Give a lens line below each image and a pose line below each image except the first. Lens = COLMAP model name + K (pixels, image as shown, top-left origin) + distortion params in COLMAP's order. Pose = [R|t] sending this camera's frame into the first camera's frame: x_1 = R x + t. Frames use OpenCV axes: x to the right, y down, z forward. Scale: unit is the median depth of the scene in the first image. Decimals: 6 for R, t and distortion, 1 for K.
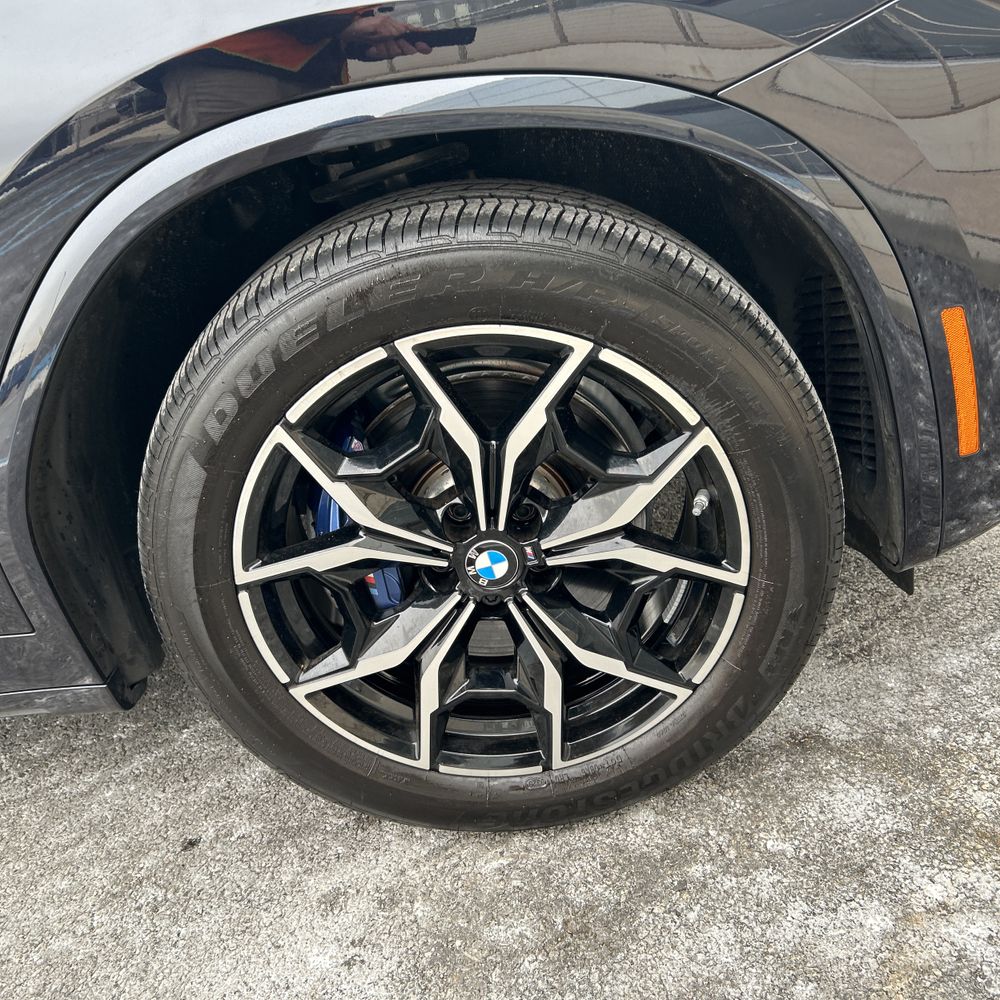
lens RADIAL K [[973.6, 0, 500.0], [0, 973.6, 500.0], [0, 0, 1]] dist [0.121592, -0.234526]
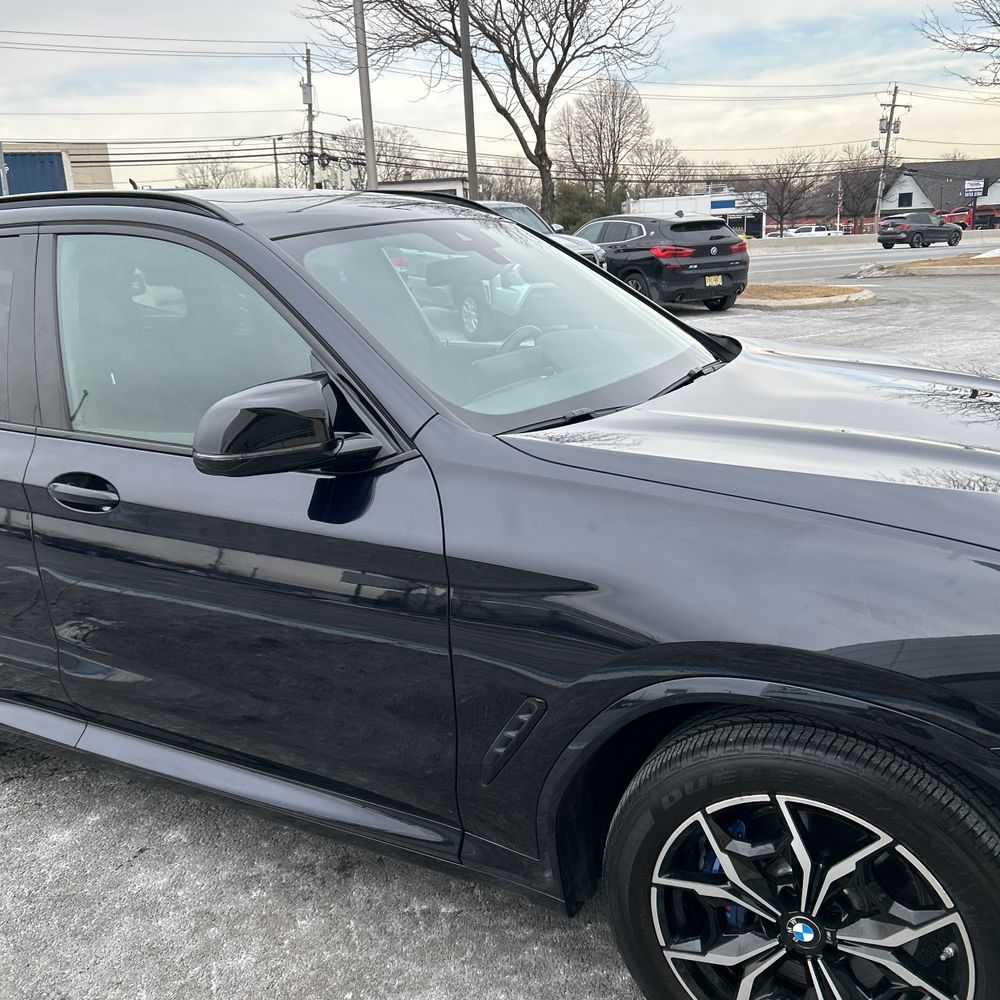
lens RADIAL K [[1005.6, 0, 502.8], [0, 1005.6, 500.9], [0, 0, 1]] dist [0.025664, -0.023749]
pose [[0.877298, 0.240229, -0.415498, 0.080718], [-0.290358, 0.954976, -0.060932, -0.378289], [0.382153, 0.174098, 0.907551, -0.850386]]
